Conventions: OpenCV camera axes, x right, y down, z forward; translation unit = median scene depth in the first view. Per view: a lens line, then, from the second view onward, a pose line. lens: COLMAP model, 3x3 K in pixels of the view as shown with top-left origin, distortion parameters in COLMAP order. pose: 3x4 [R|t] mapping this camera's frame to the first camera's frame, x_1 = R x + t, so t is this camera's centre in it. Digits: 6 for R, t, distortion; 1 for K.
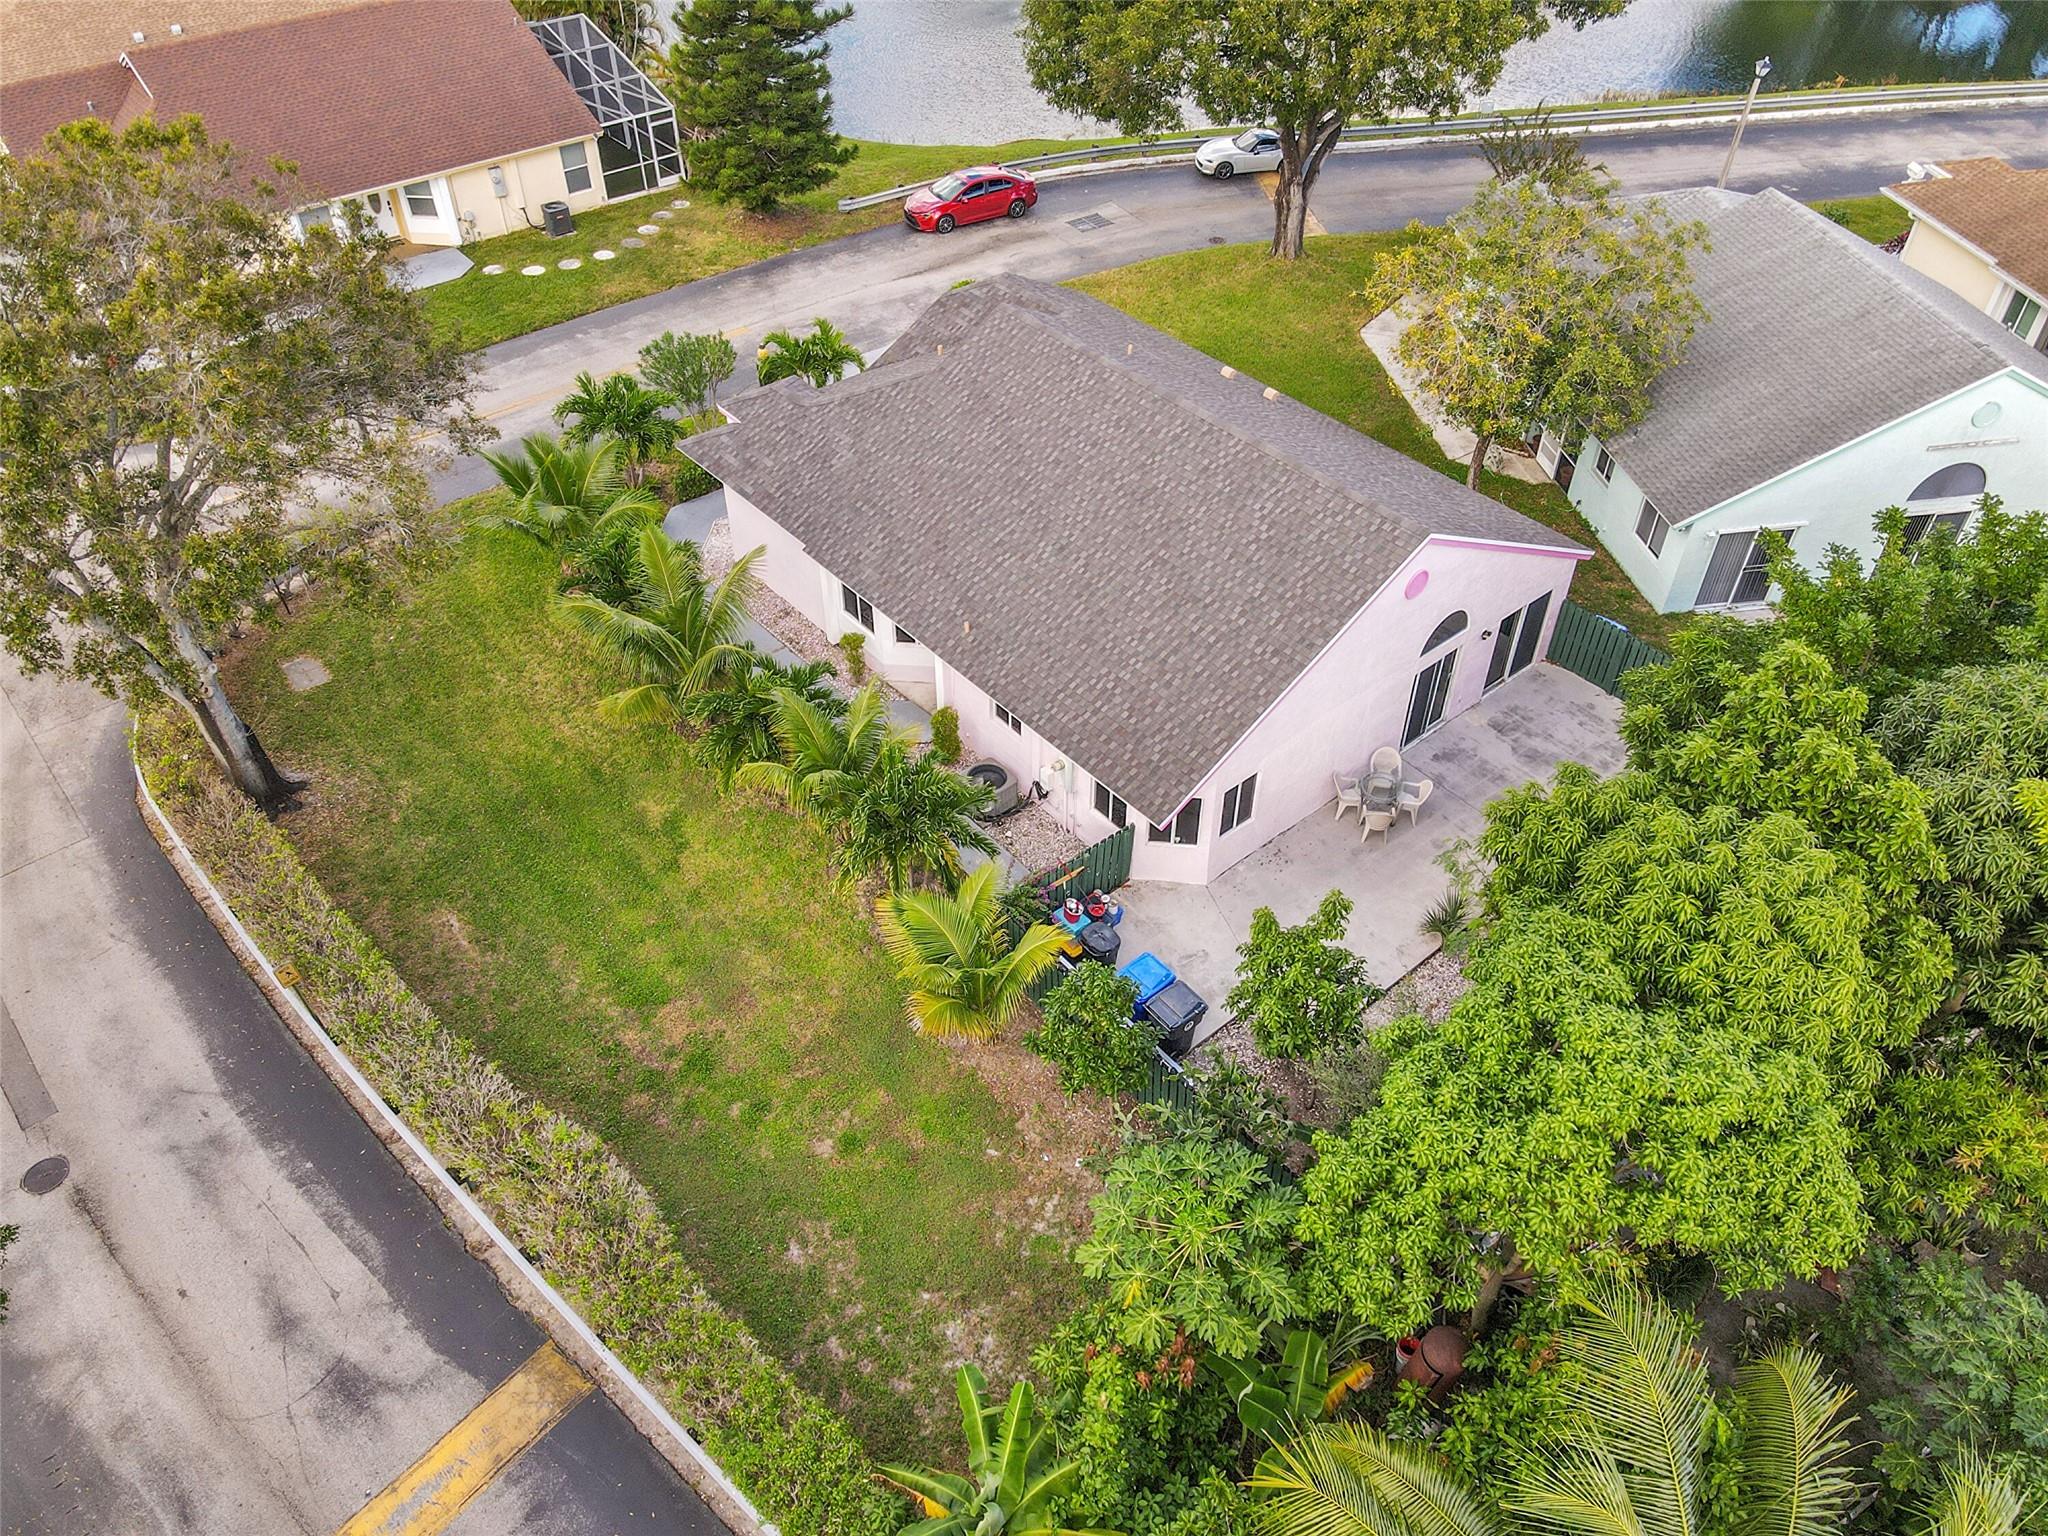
lens RADIAL K [[1498.5, 0, 1035.4], [0, 1498.5, 769.1], [0, 0, 1]] dist [0.003722, 0.019271]
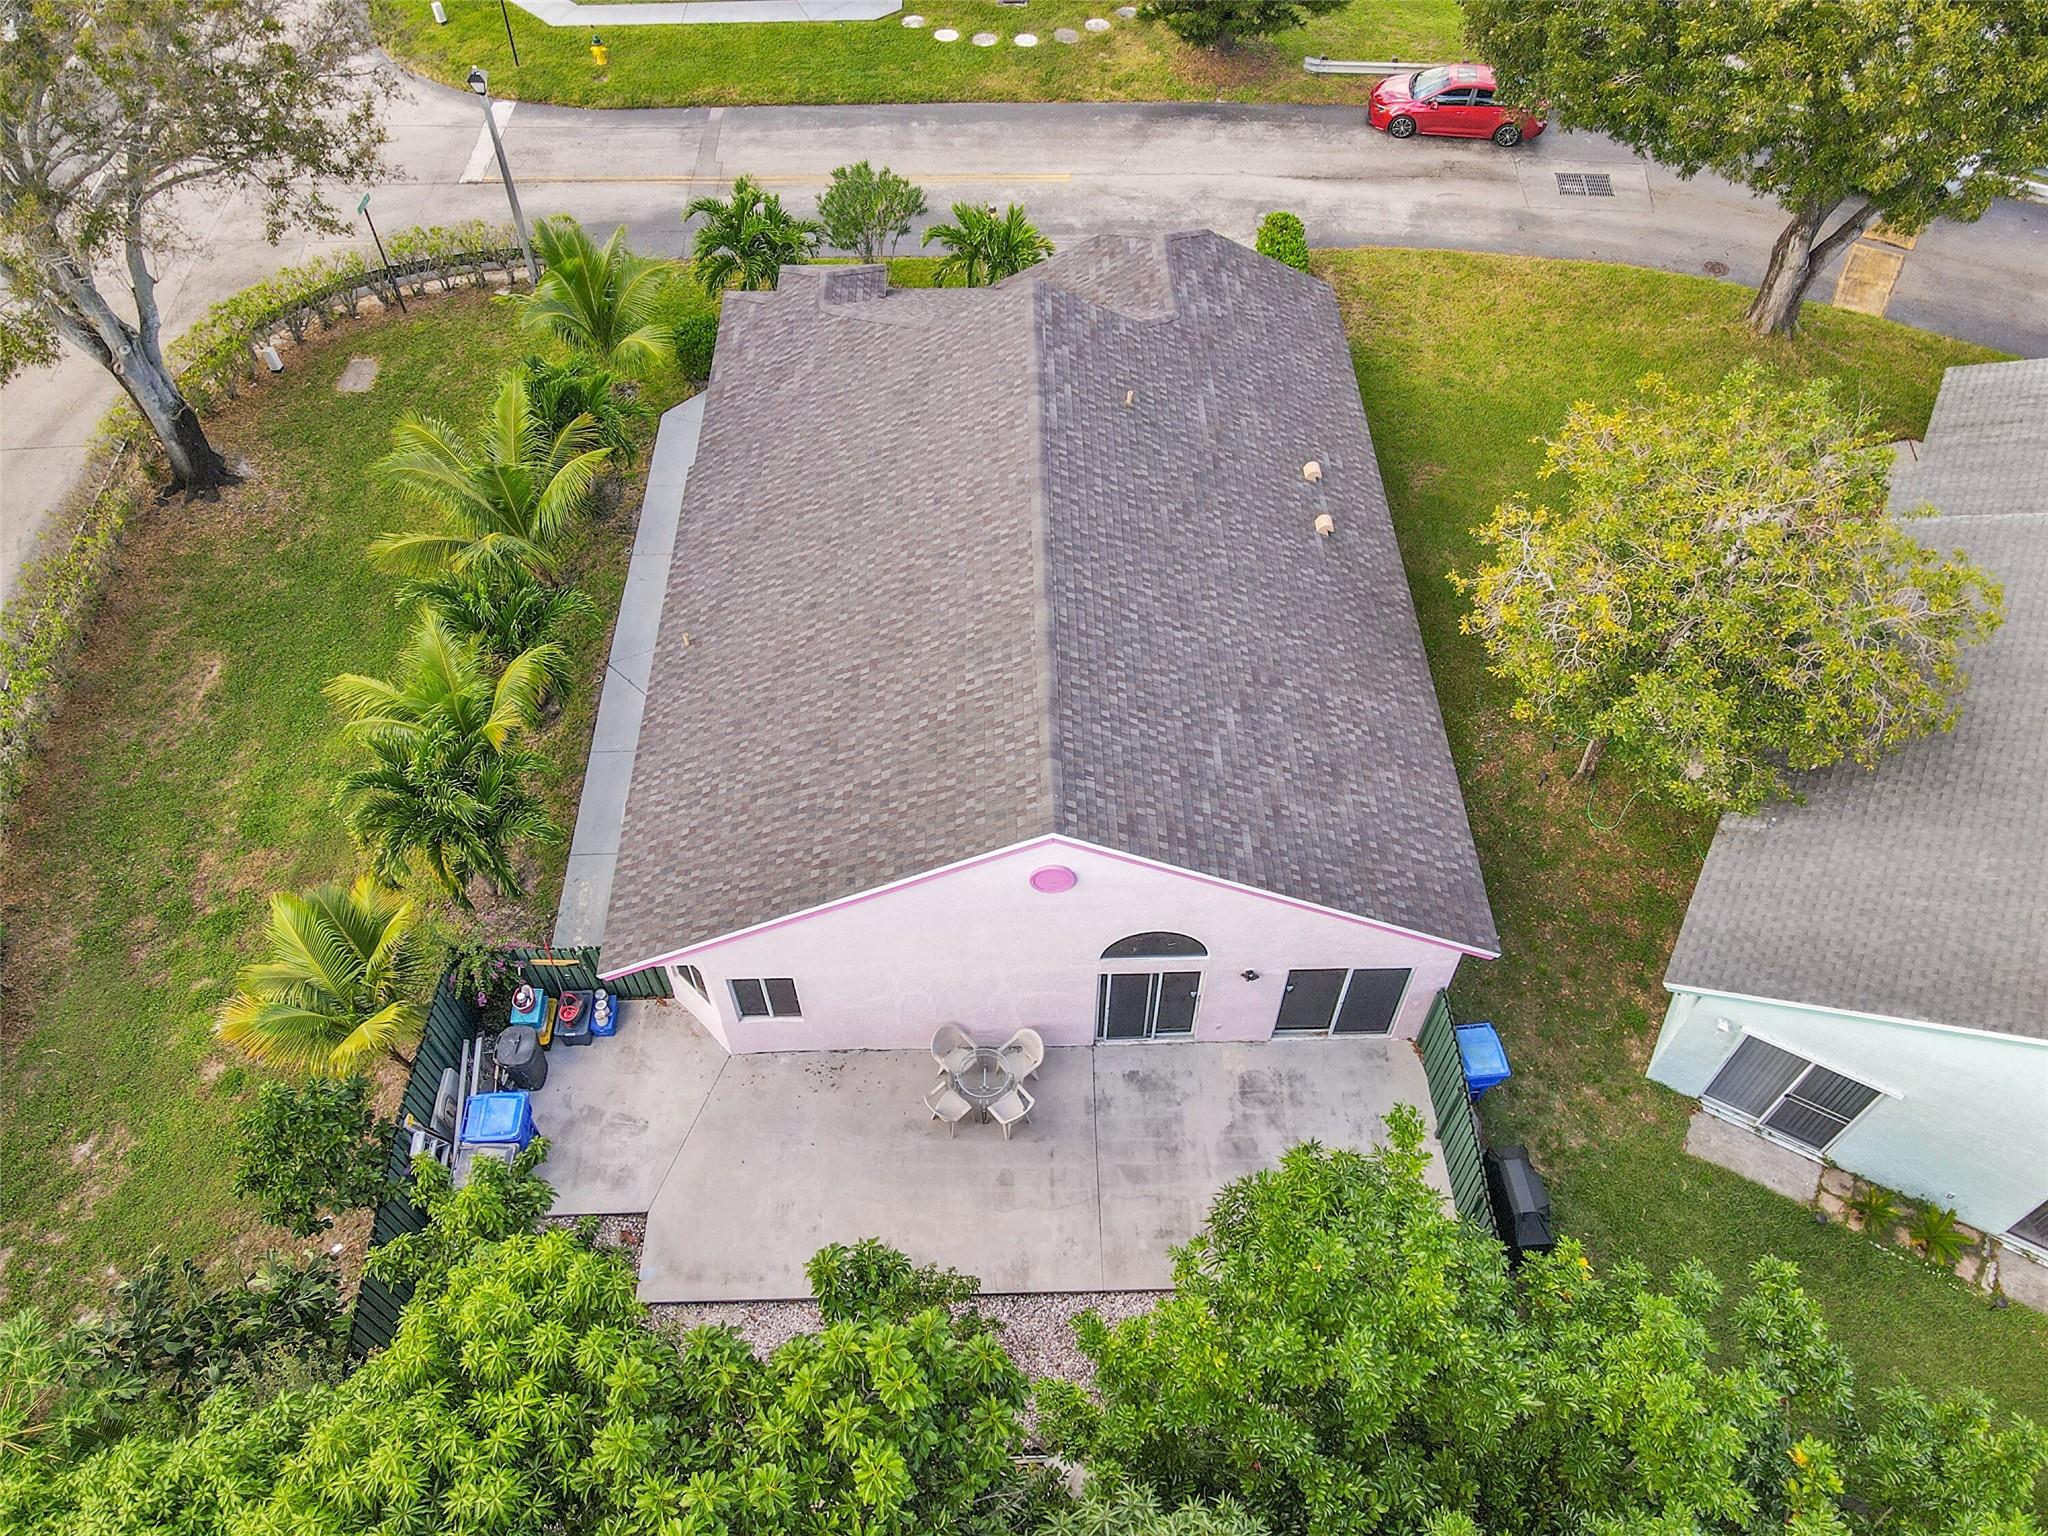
lens RADIAL K [[1498.5, 0, 1035.4], [0, 1498.5, 769.1], [0, 0, 1]] dist [0.003722, 0.019271]
pose [[0.778363, 0.489583, -0.393013, 0.425565], [-0.421295, 0.871442, 0.251194, -0.292017], [0.465469, -0.029946, 0.884558, 0.306000]]
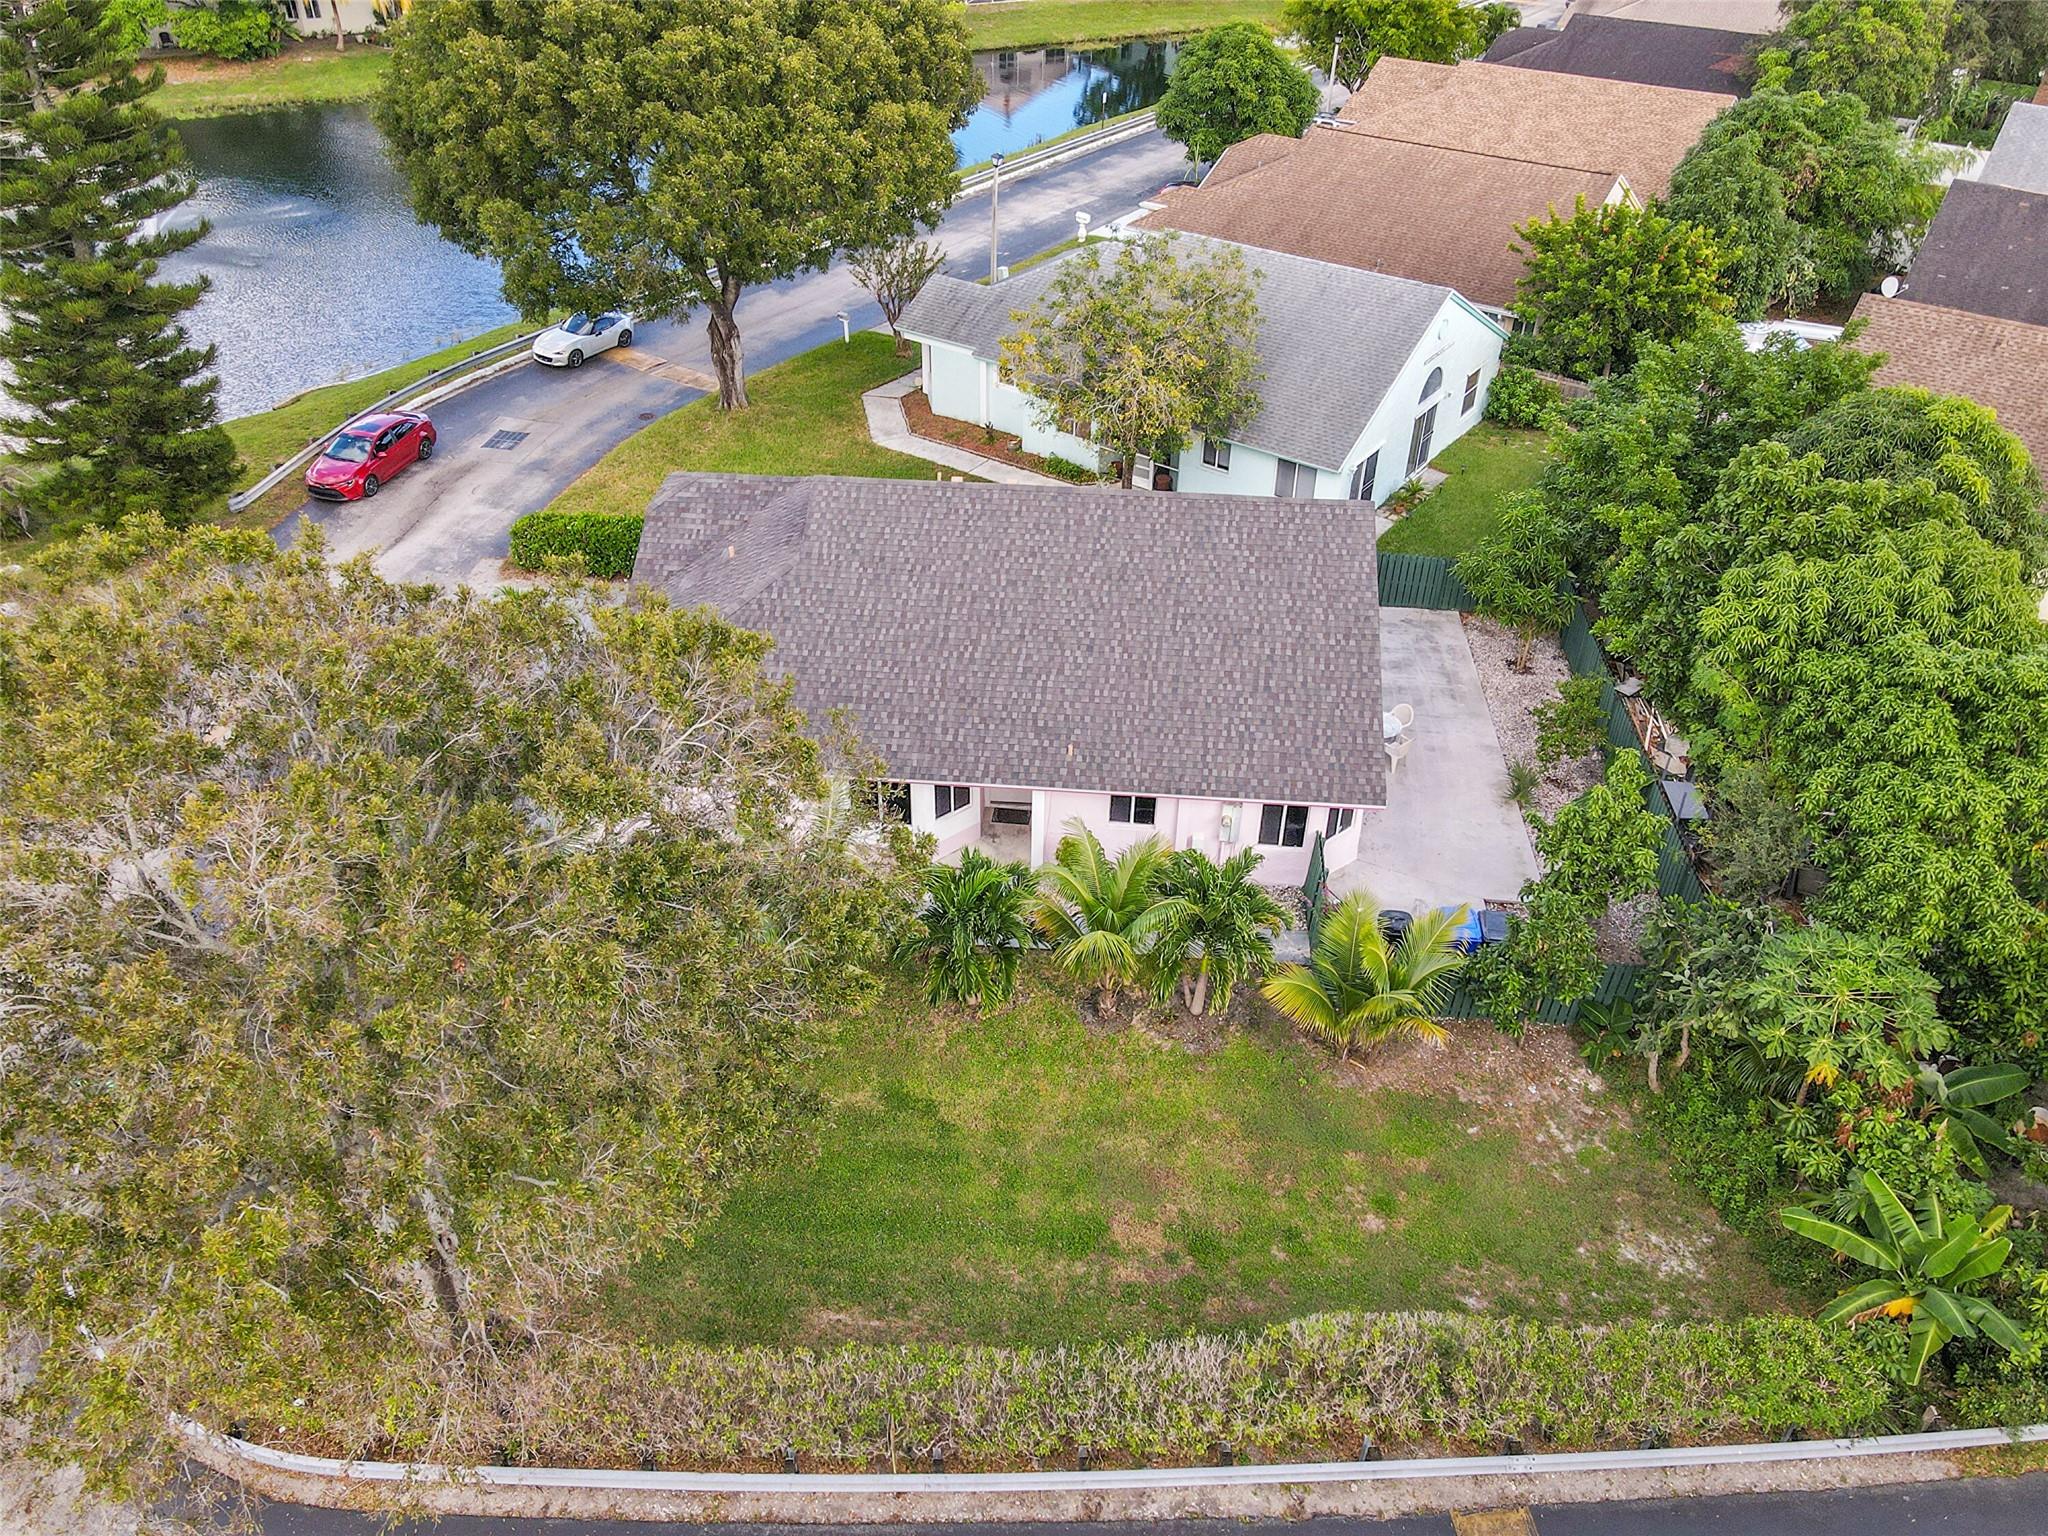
lens RADIAL K [[1498.5, 0, 1035.4], [0, 1498.5, 769.1], [0, 0, 1]] dist [0.003722, 0.019271]
pose [[0.700916, -0.415245, 0.579904, -0.578771], [0.470873, 0.880085, 0.061060, -0.139180], [-0.535720, 0.230263, 0.812393, 0.182663]]
